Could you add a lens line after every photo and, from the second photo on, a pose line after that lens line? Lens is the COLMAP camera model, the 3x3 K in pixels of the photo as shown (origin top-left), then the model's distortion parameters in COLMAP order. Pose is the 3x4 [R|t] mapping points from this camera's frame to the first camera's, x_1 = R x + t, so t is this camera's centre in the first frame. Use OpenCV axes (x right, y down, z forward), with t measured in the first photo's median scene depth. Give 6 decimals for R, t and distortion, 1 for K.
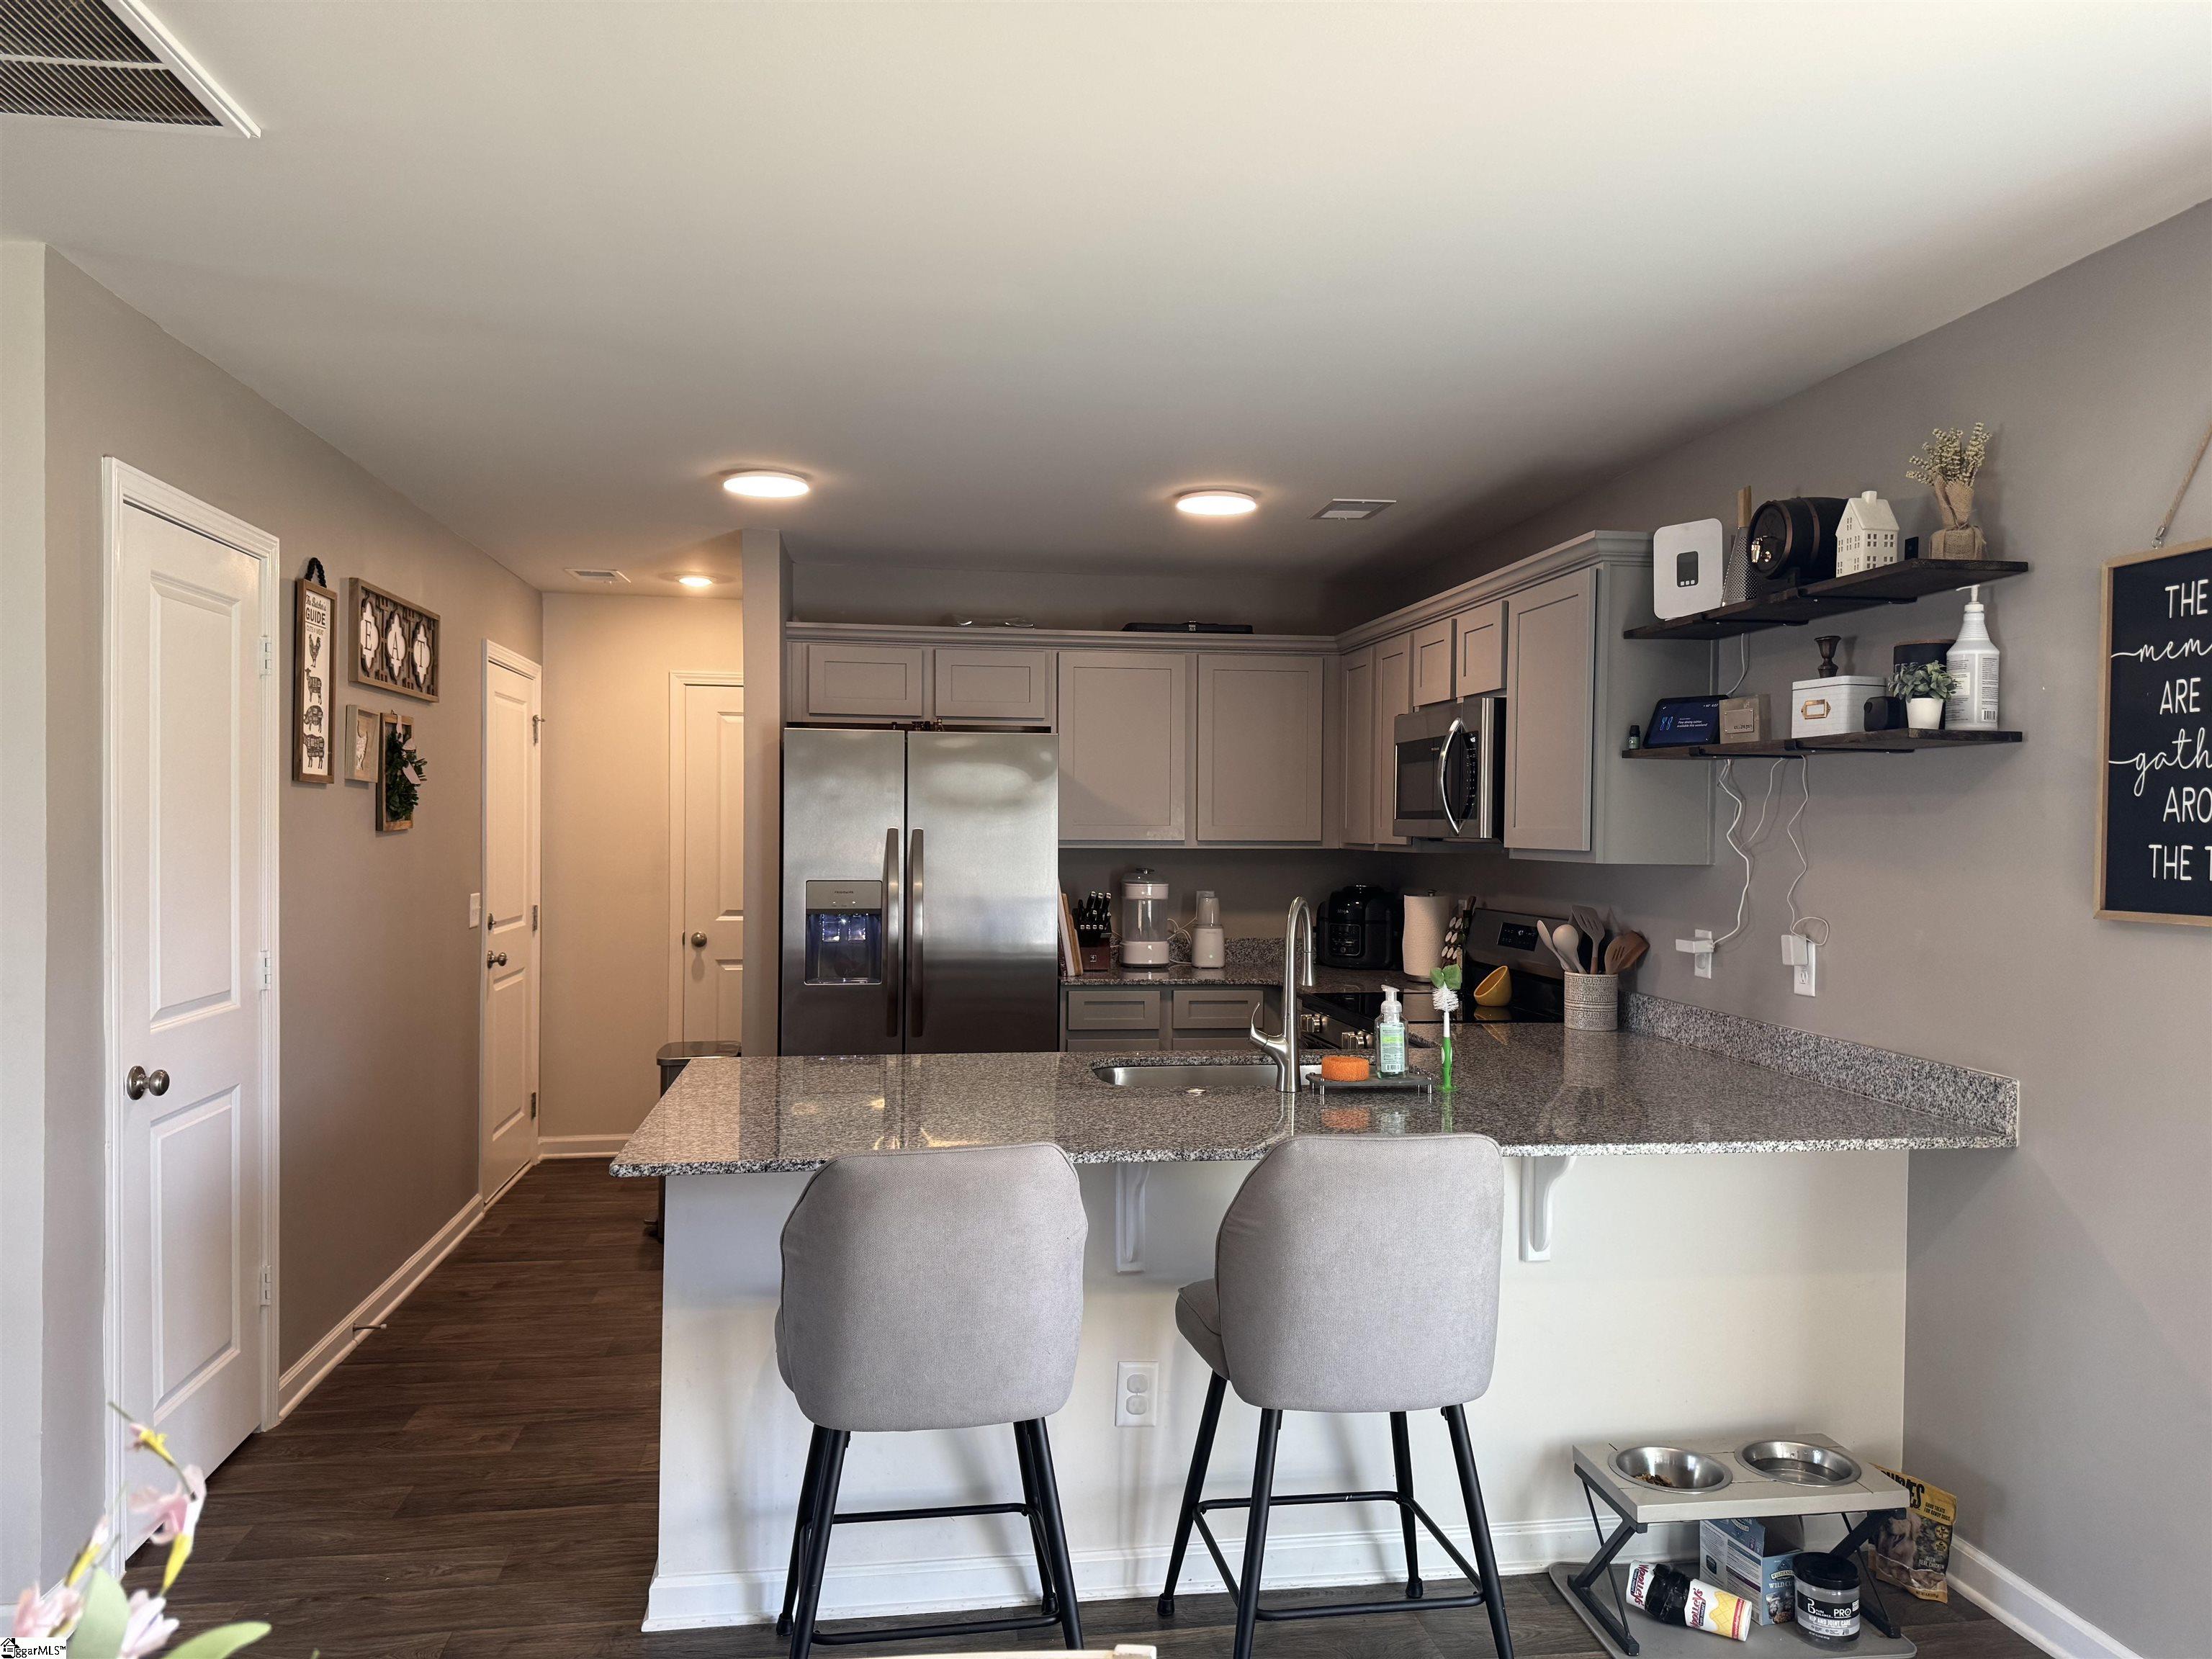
lens RADIAL K [[1585.5, 0, 1109.1], [0, 1585.5, 832.4], [0, 0, 1]] dist [0.001462, -0.009866]
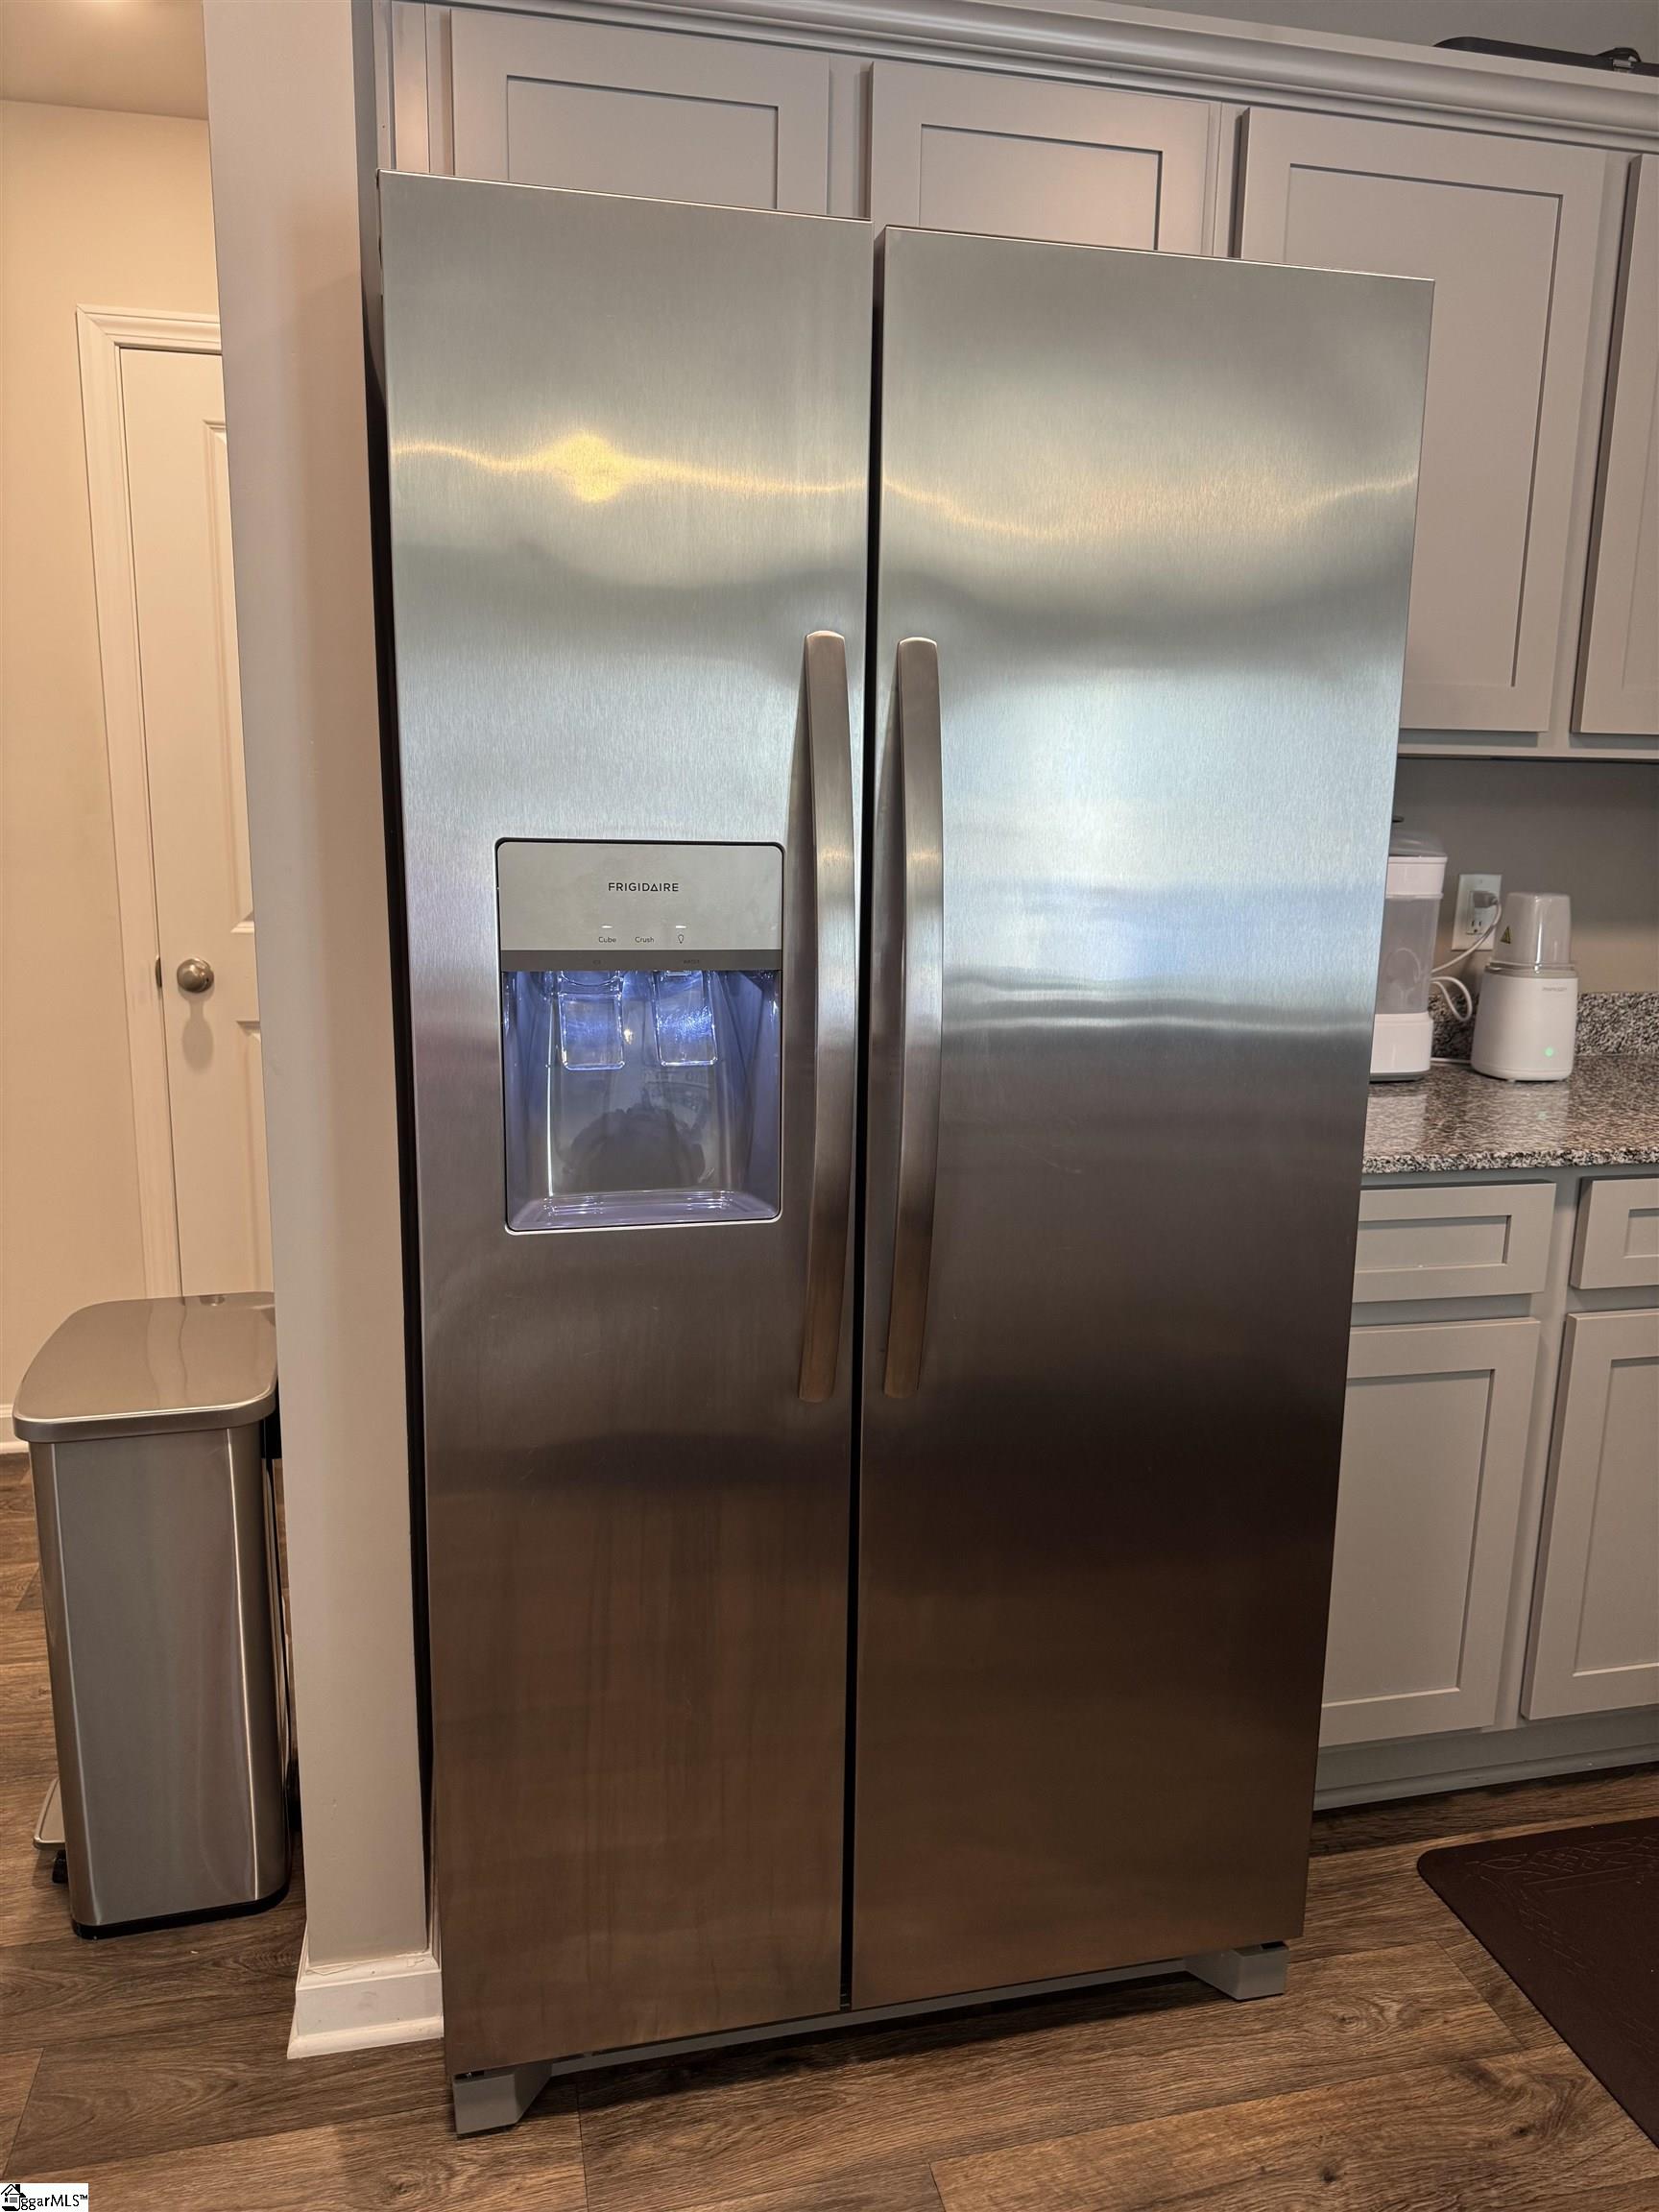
lens RADIAL K [[1585.5, 0, 829.2], [0, 1585.5, 1109.1], [0, 0, 1]] dist [0.001462, -0.009866]
pose [[0.997211, -0.004928, 0.074478, -0.148782], [-0.009745, 0.980682, 0.195368, 0.021373], [-0.074002, -0.195549, 0.977898, 0.700543]]
